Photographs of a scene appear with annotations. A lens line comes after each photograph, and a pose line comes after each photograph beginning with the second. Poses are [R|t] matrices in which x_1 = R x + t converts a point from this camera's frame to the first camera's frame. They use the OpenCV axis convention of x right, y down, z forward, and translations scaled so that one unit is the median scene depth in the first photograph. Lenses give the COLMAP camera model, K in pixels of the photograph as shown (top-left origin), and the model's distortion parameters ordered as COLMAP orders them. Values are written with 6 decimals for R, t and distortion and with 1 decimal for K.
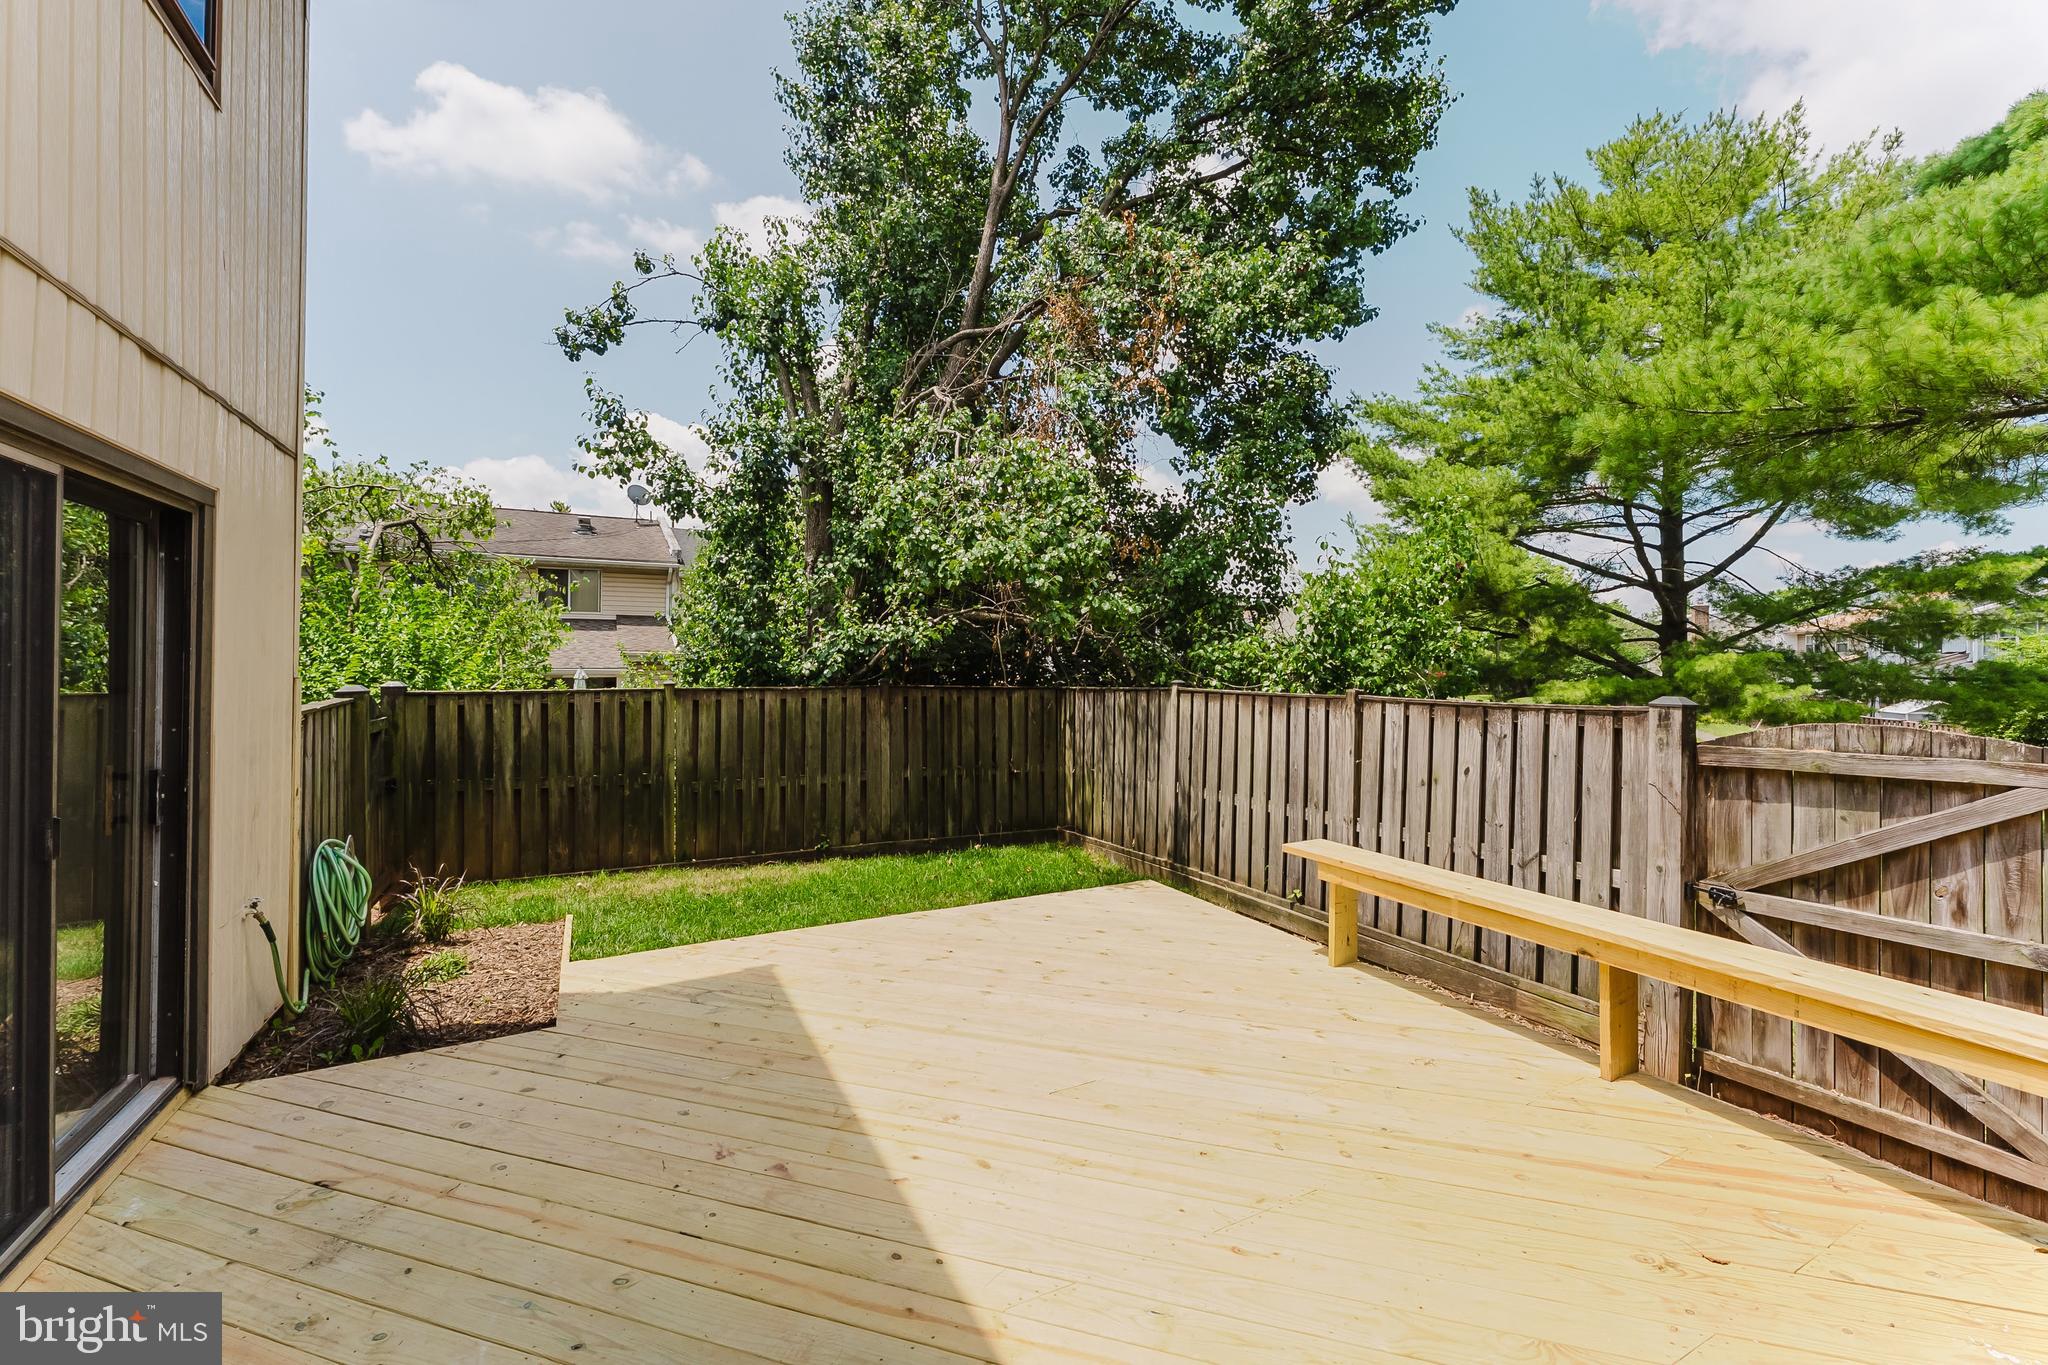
lens RADIAL K [[836.7, 0, 1028.4], [0, 836.7, 674.2], [0, 0, 1]] dist [-0.000996, 0.000112]
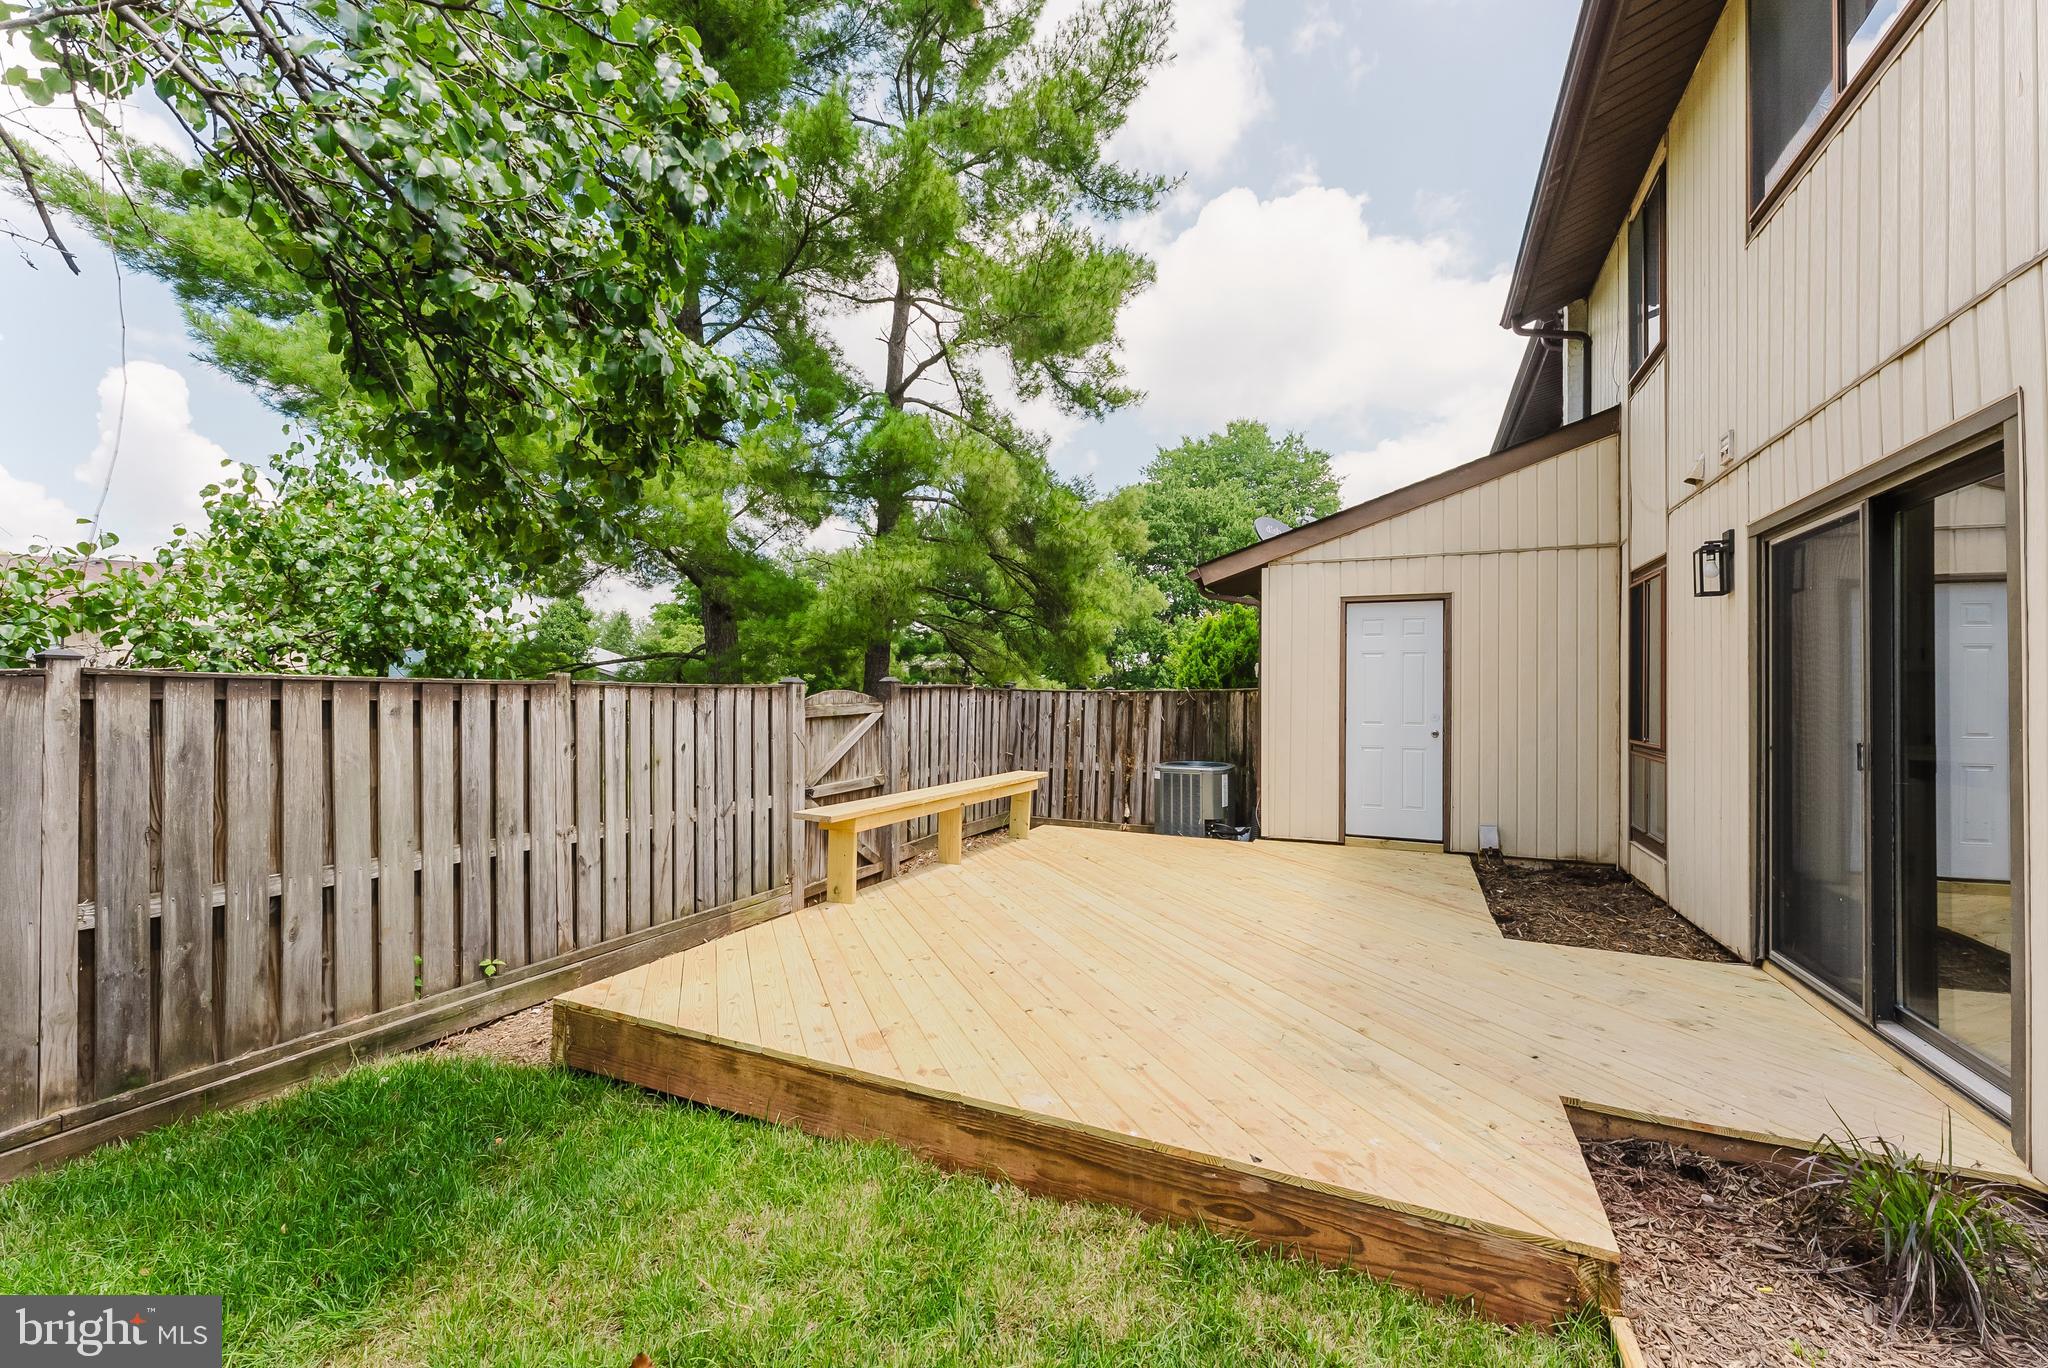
lens RADIAL K [[826.3, 0, 1024.0], [0, 826.3, 684.0], [0, 0, 1]] dist [-0.000336, 0.000015]
pose [[-0.600062, -0.003765, 0.799945, -0.422850], [-0.004993, 0.999987, 0.000962, 0.020706], [-0.799938, -0.003417, -0.600073, 0.893405]]
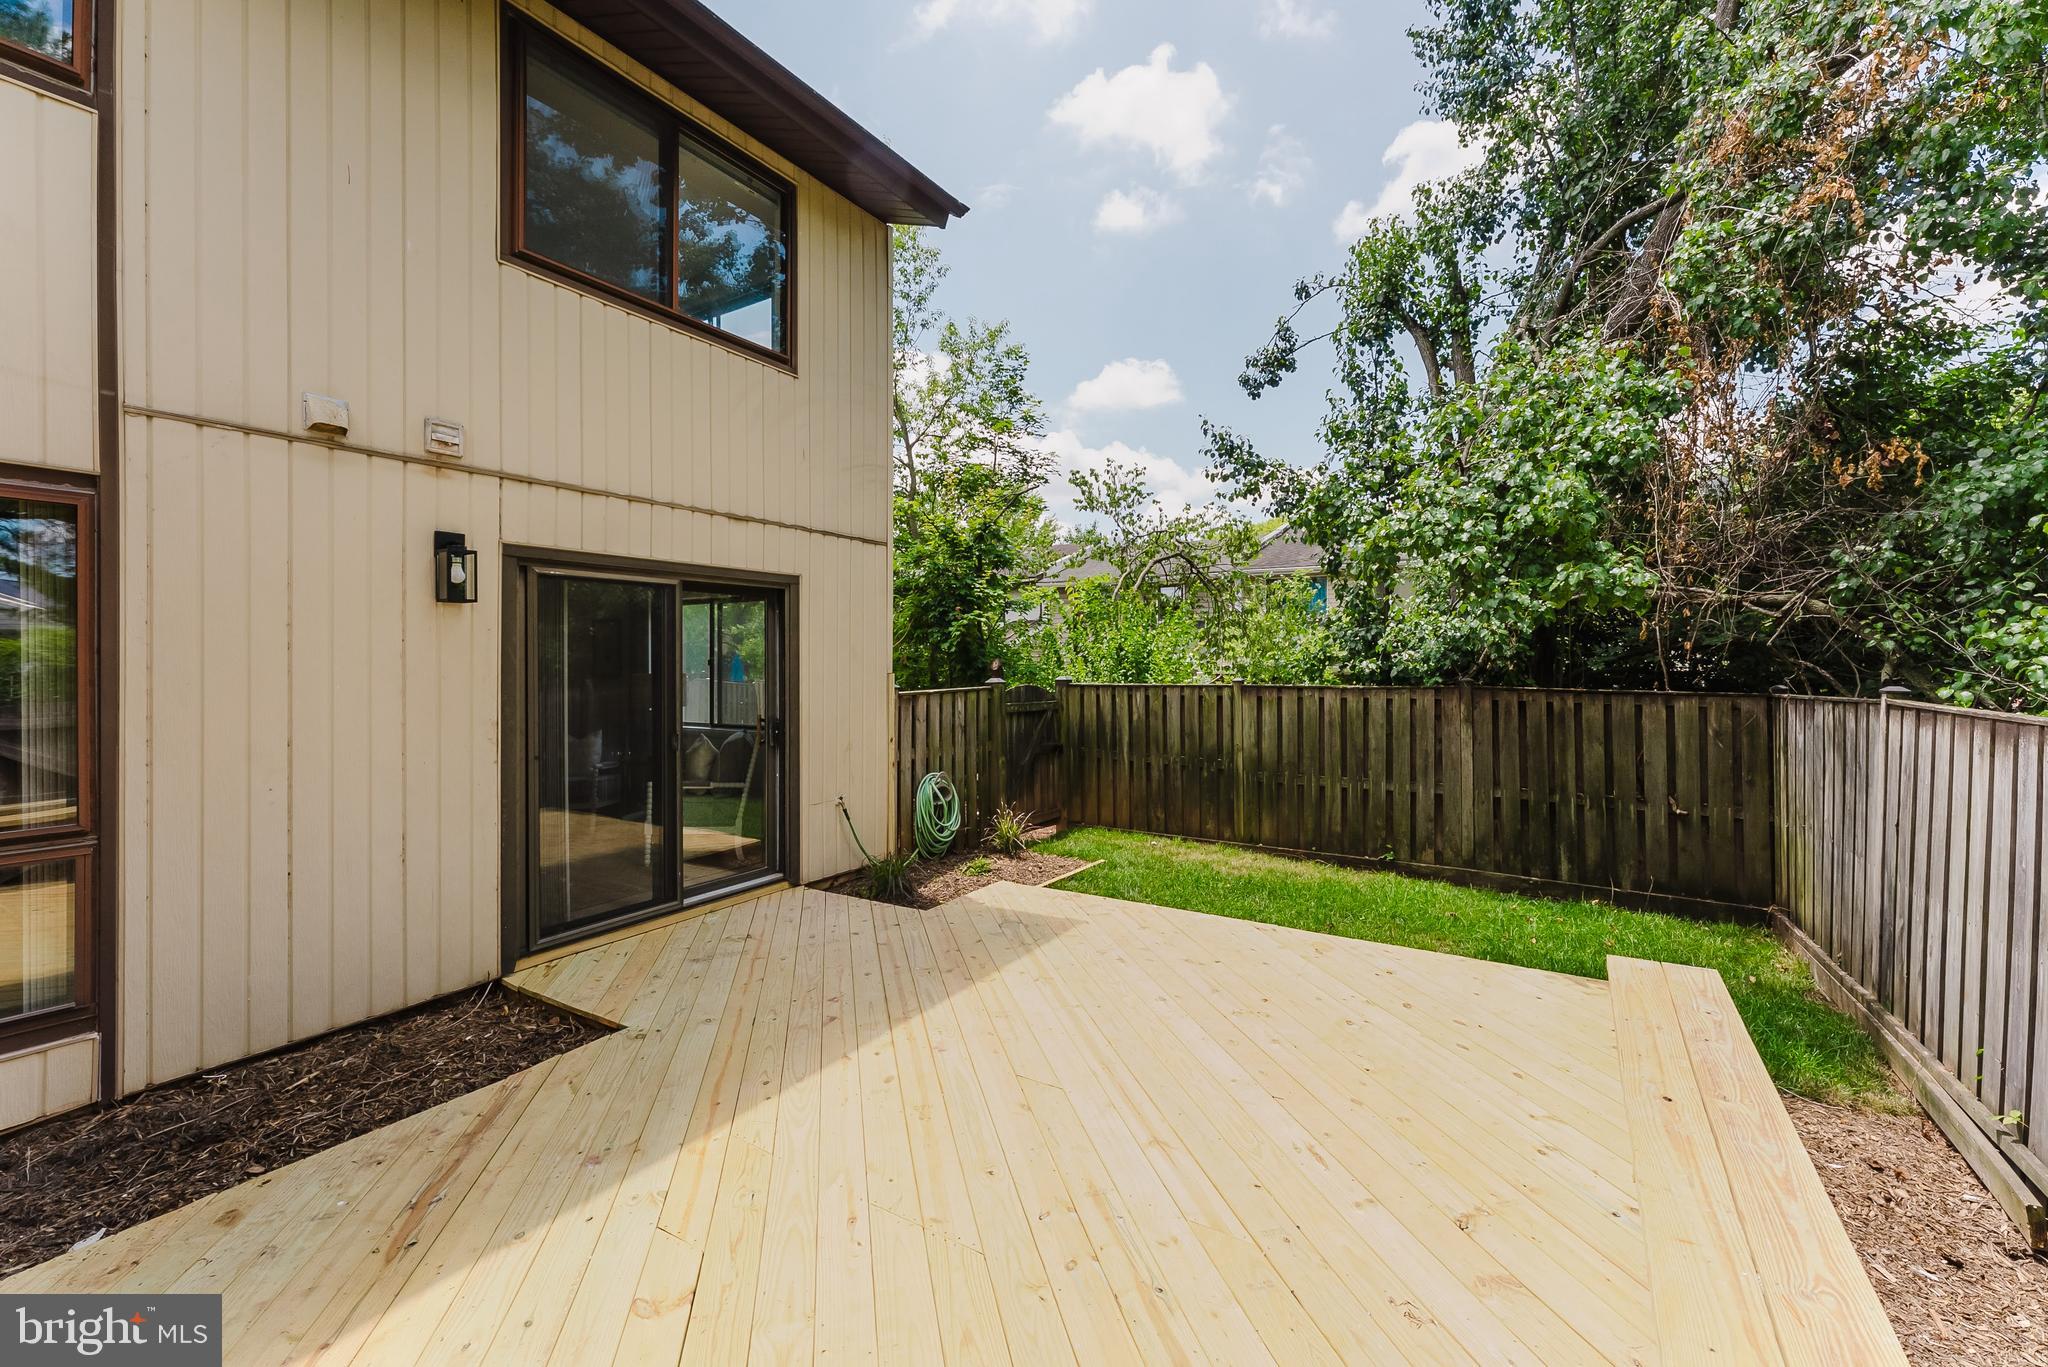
lens RADIAL K [[836.7, 0, 1028.4], [0, 836.7, 675.2], [0, 0, 1]] dist [-0.000996, 0.000112]
pose [[0.497986, 0.008498, -0.867144, 0.387583], [-0.004241, 0.999964, 0.007364, -0.002809], [0.867175, 0.000010, 0.498004, 0.203537]]
